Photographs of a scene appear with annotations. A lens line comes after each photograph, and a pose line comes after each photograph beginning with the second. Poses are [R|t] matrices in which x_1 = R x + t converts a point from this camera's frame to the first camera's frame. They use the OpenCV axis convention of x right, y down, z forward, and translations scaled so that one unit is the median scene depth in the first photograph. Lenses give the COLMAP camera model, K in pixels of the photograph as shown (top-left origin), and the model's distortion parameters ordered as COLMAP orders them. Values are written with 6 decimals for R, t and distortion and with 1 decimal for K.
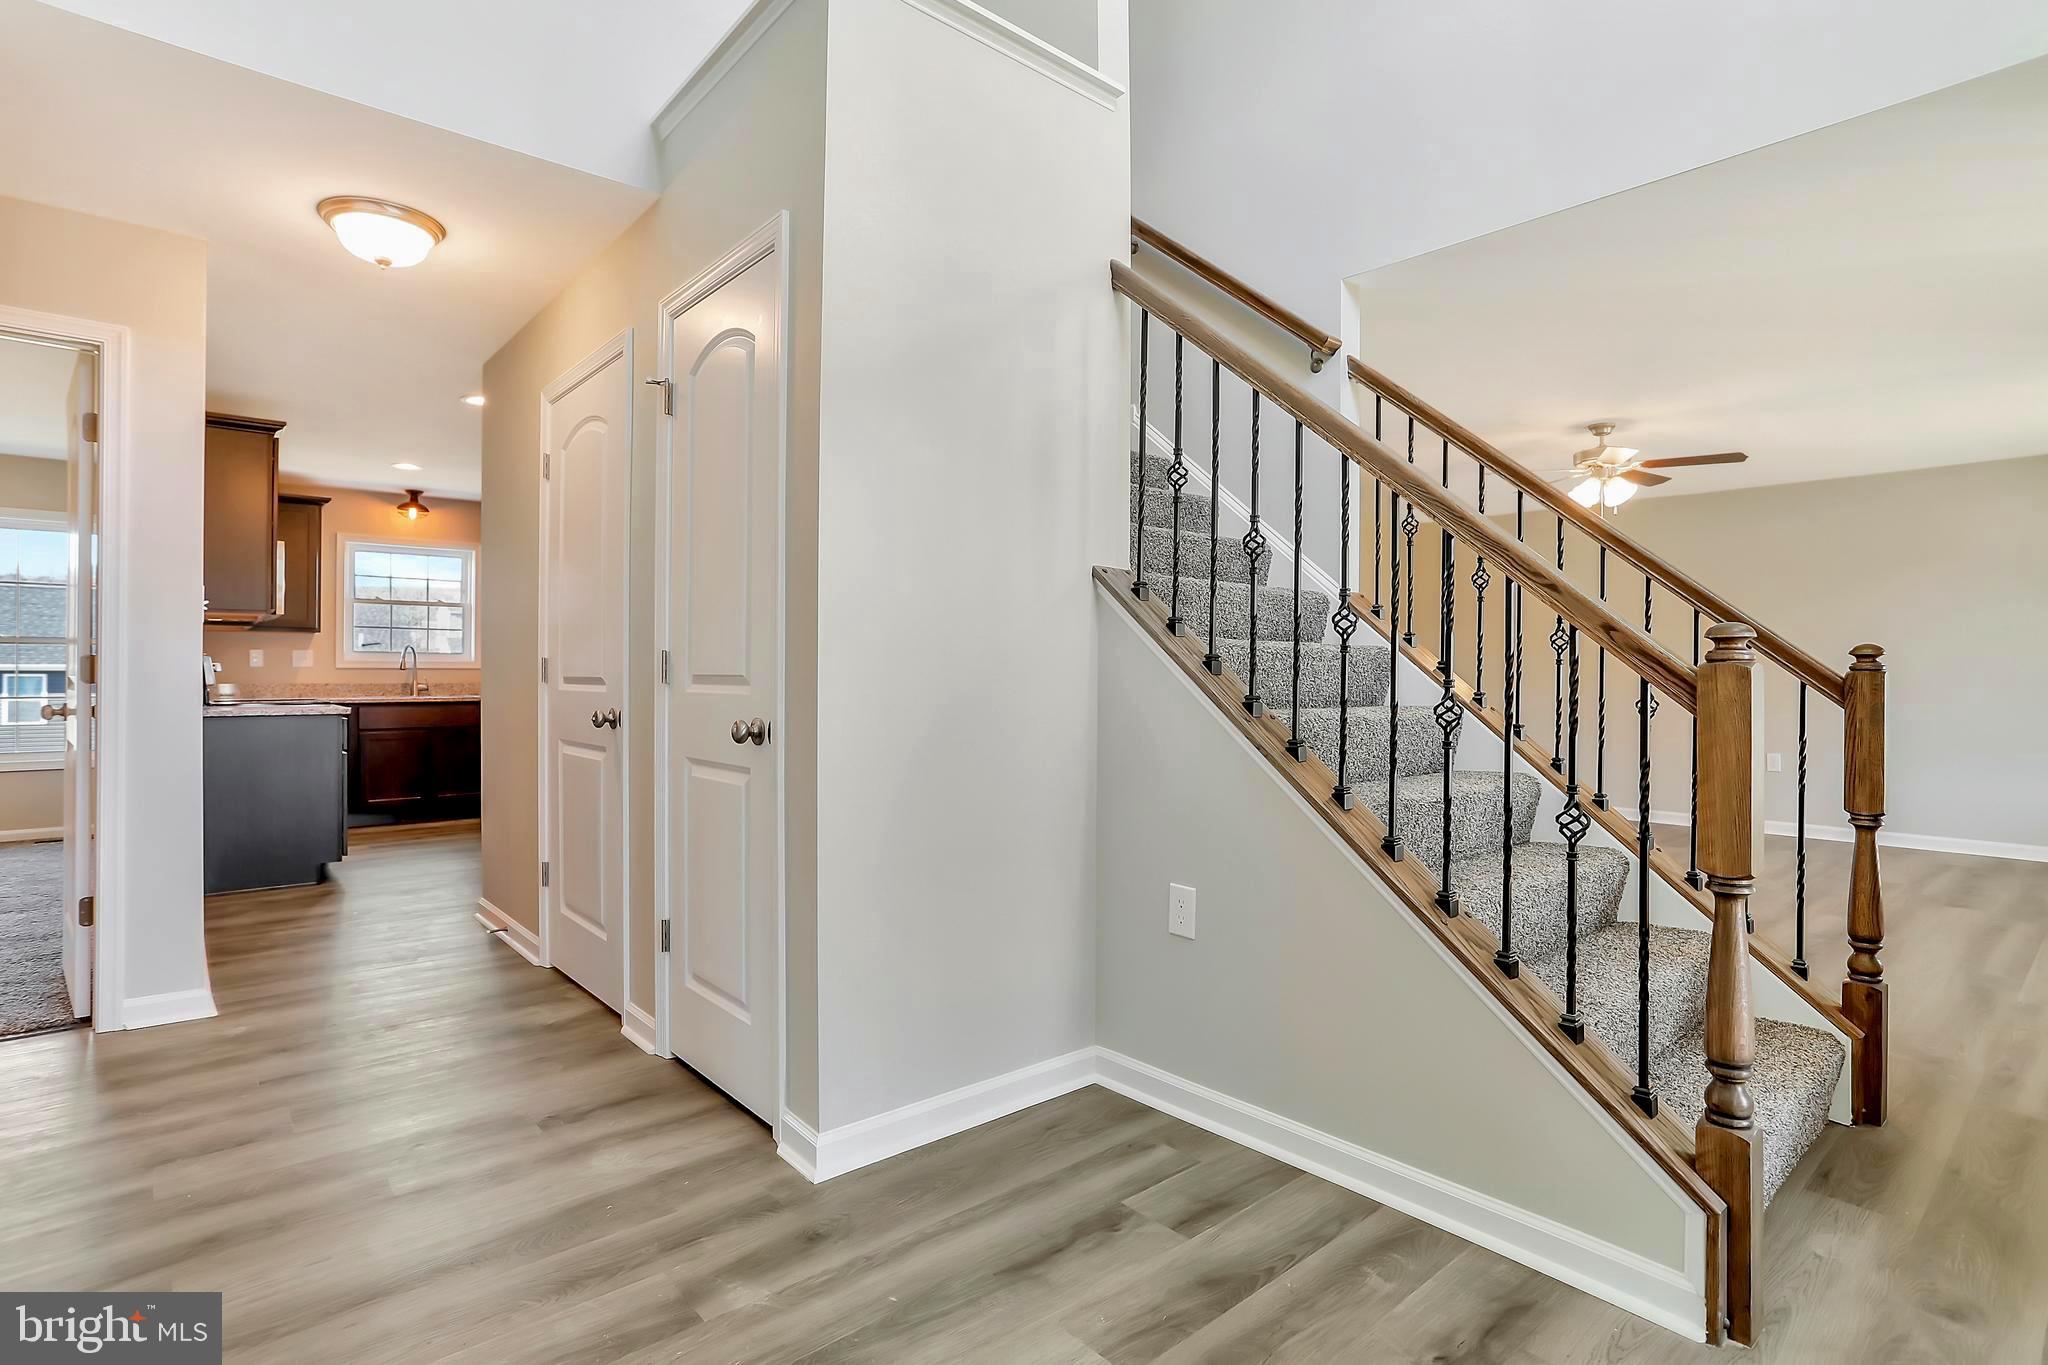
lens RADIAL K [[1011.2, 0, 1017.8], [0, 1011.2, 685.1], [0, 0, 1]] dist [-0.043855, 0.020600]
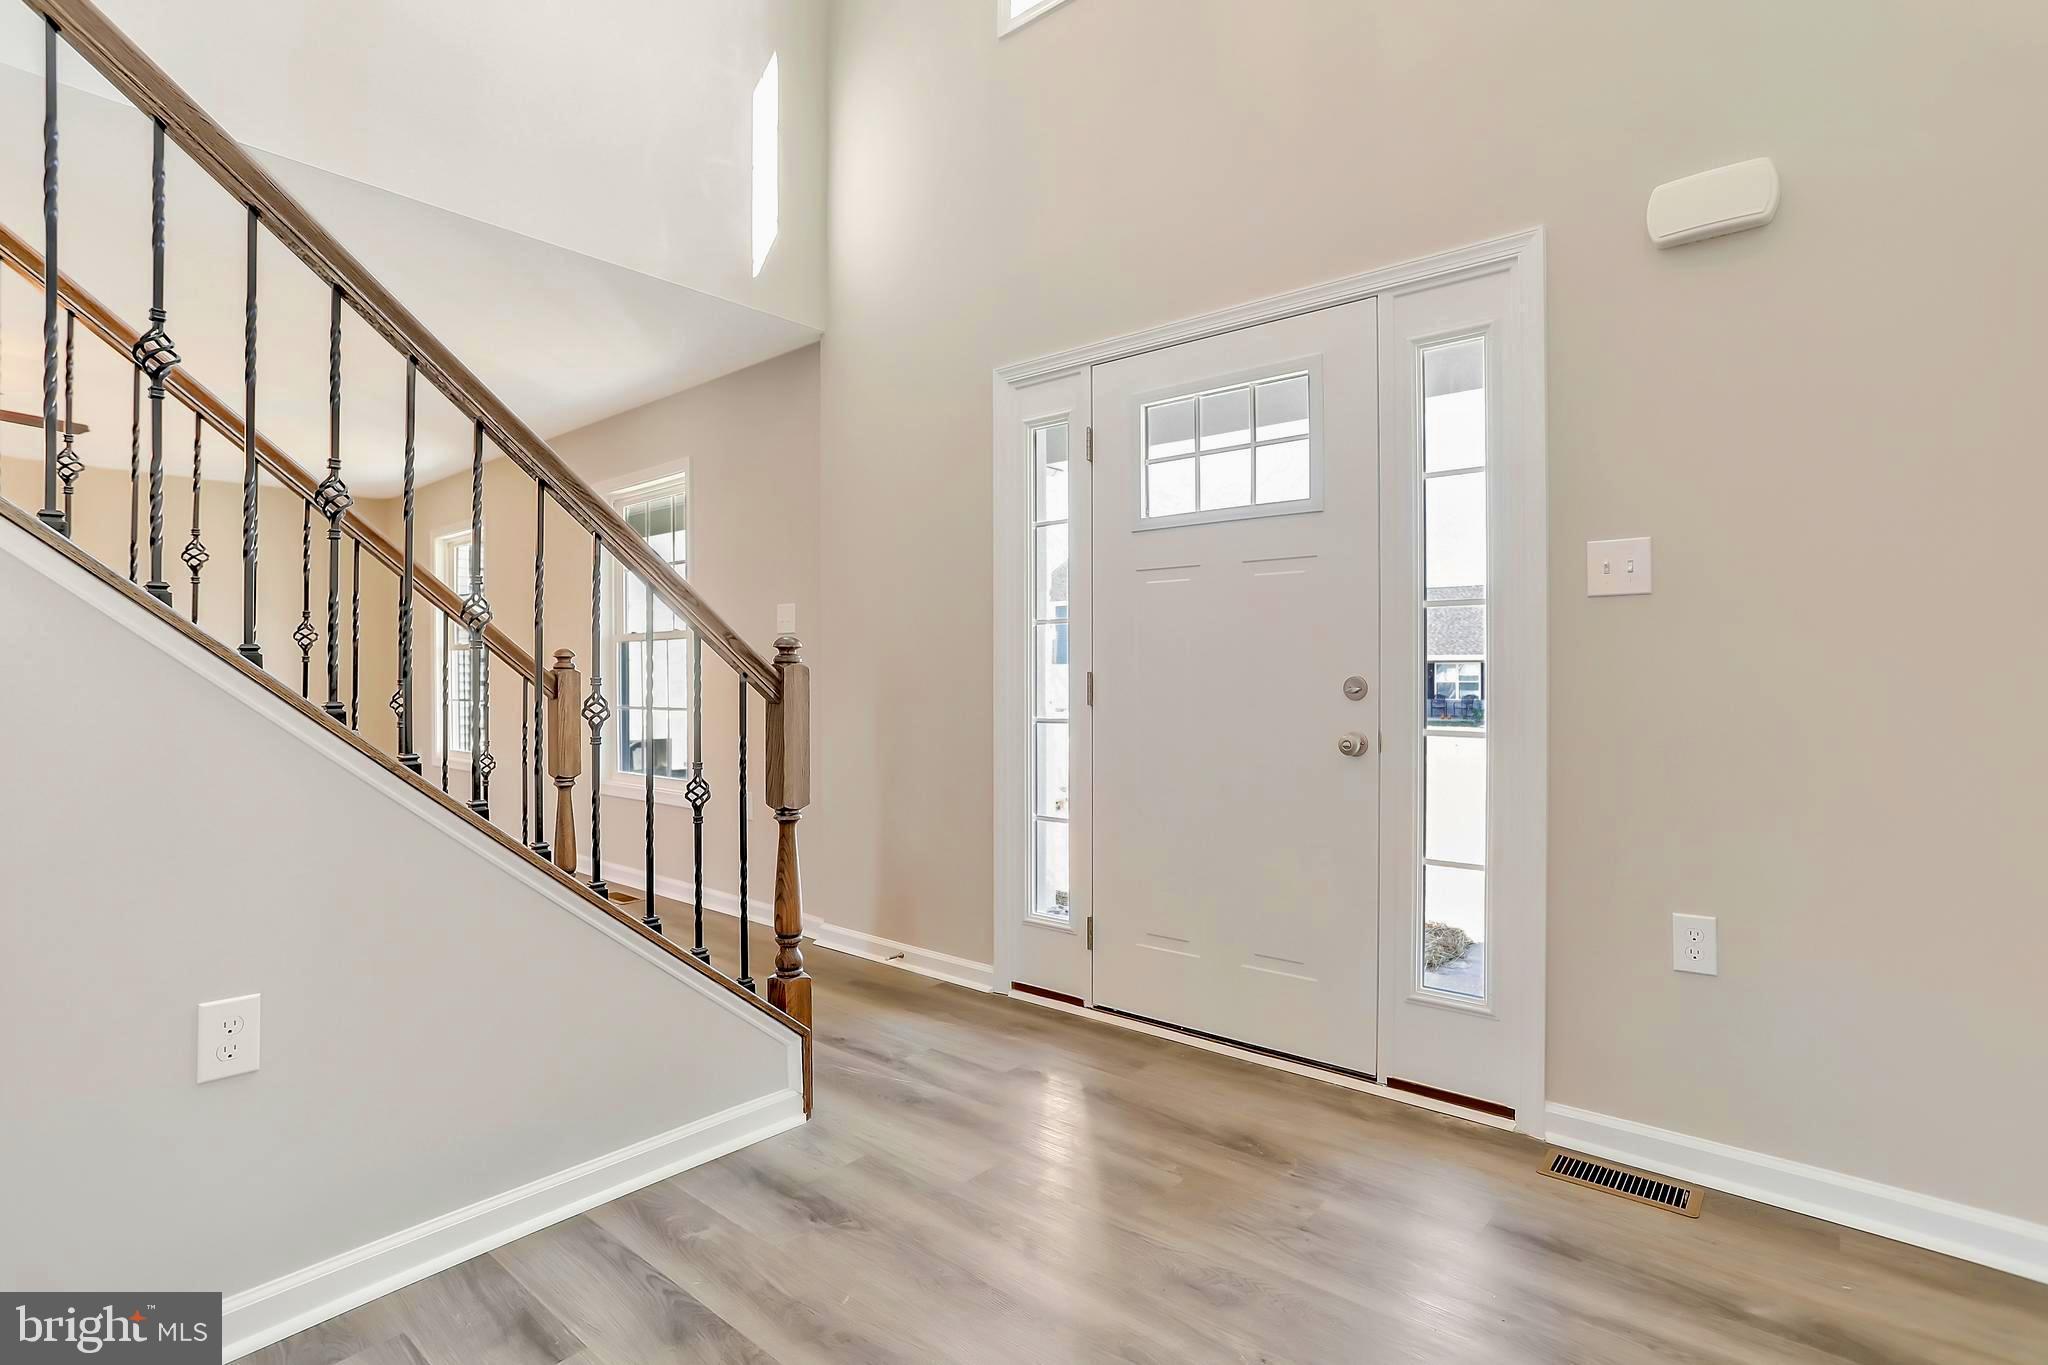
lens RADIAL K [[1011.2, 0, 1017.0], [0, 1011.2, 671.3], [0, 0, 1]] dist [-0.043855, 0.020600]
pose [[-0.168747, -0.000212, 0.985659, -0.746618], [0.010896, 0.999938, 0.002080, -0.009400], [-0.985599, 0.011091, -0.168734, 0.825215]]
